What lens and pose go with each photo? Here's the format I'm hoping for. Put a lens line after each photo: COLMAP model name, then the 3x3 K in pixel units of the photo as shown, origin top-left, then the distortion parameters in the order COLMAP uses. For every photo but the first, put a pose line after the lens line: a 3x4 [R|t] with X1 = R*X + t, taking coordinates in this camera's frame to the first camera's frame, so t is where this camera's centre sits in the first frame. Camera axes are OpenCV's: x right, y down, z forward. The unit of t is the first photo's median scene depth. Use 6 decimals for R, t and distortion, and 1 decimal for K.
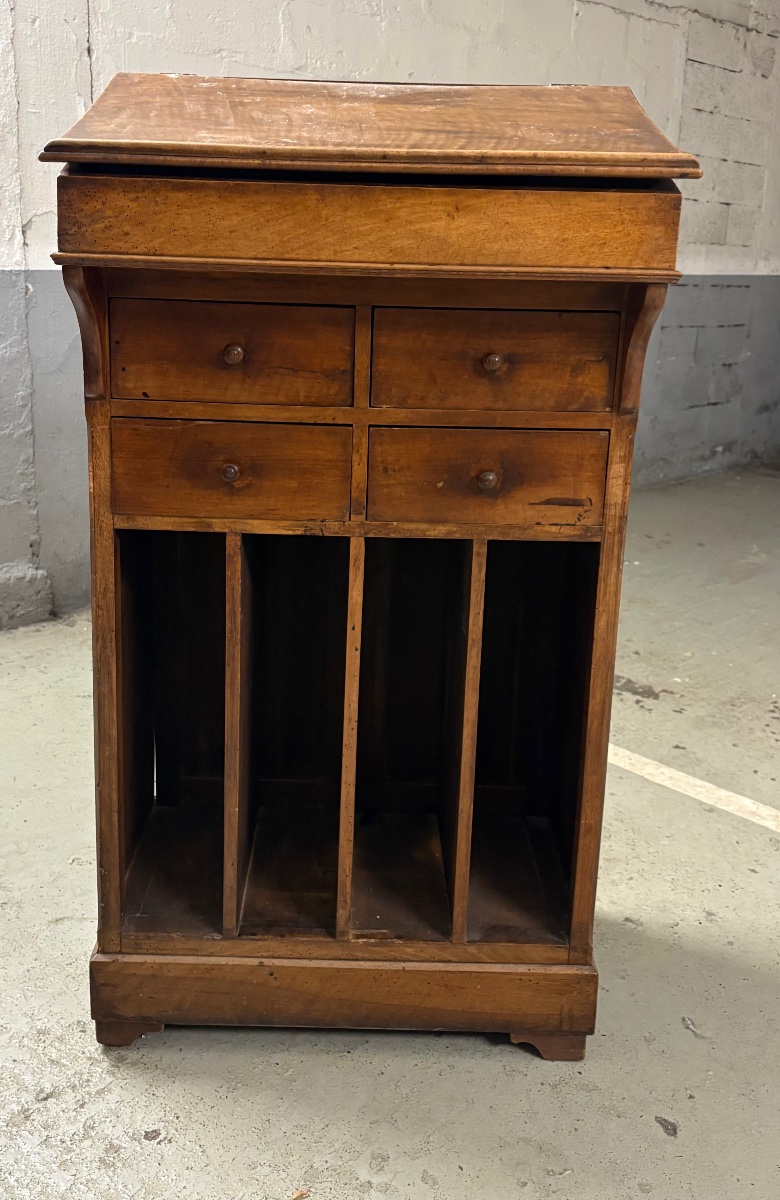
lens RADIAL K [[1166.6, 0, 364.8], [0, 1166.6, 520.9], [0, 0, 1]] dist [0.046849, 0.000000]
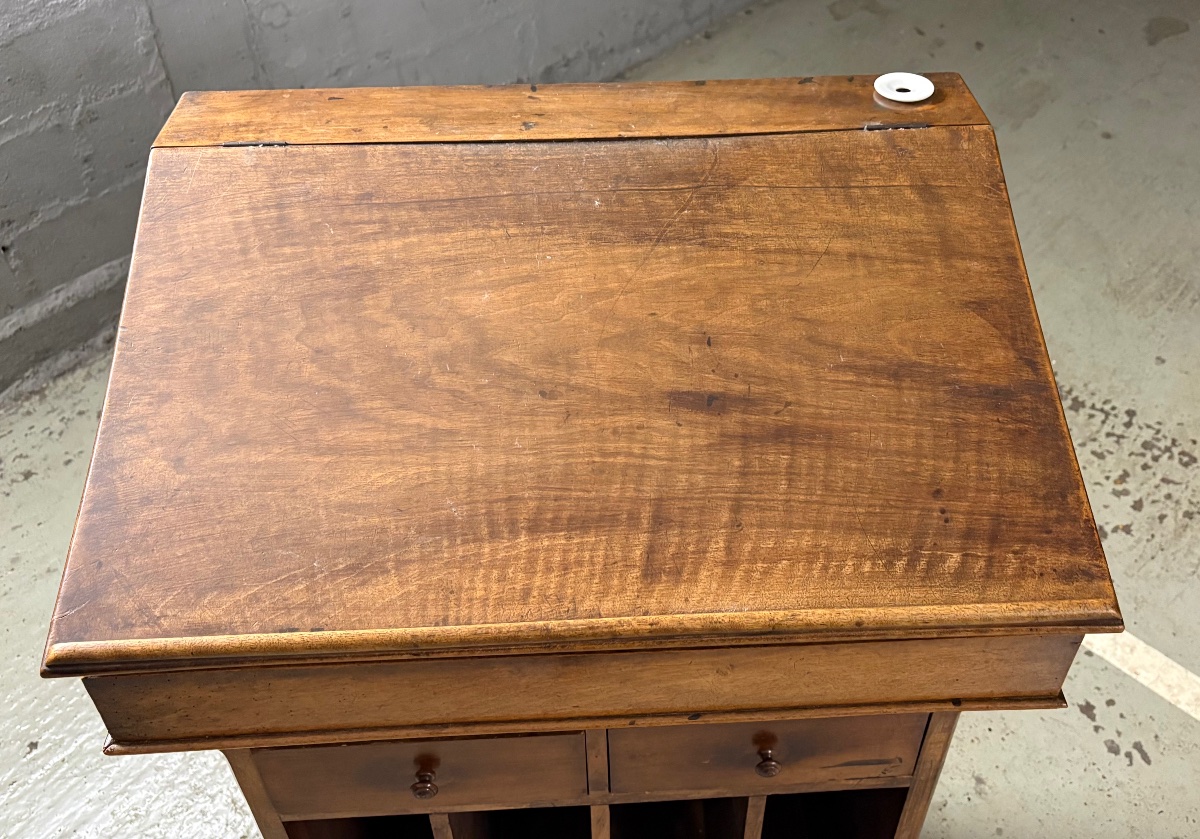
lens RADIAL K [[1166.8, 0, 642.9], [0, 1166.8, 308.5], [0, 0, 1]] dist [0.017610, 0.000000]
pose [[0.998058, -0.058101, 0.022462, 0.023383], [0.041287, 0.887013, 0.459896, -0.615769], [-0.046644, -0.458075, 0.887689, 0.443021]]
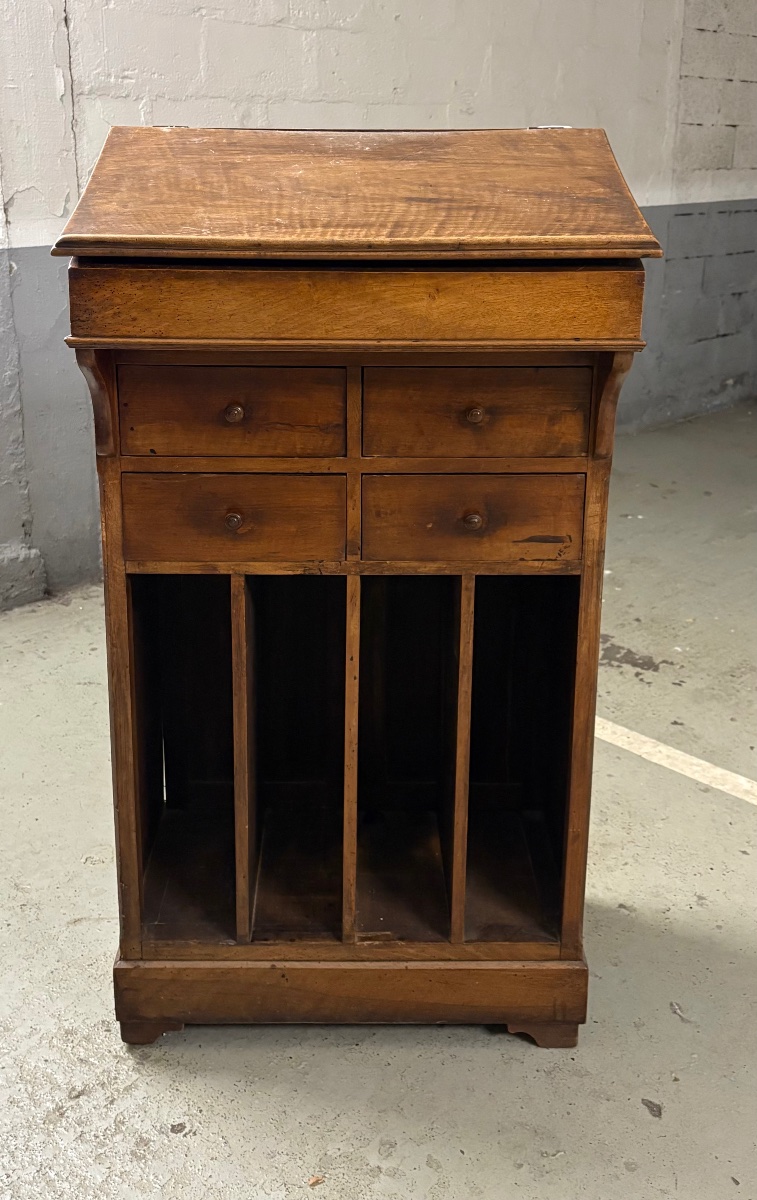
lens RADIAL K [[1269.8, 0, 361.4], [0, 1269.8, 476.2], [0, 0, 1]] dist [0.052905, 0.000000]
pose [[0.999704, -0.024316, -0.000586, 0.003782], [0.024320, 0.998981, 0.038020, -0.117514], [-0.000340, -0.038022, 0.999277, -0.156078]]
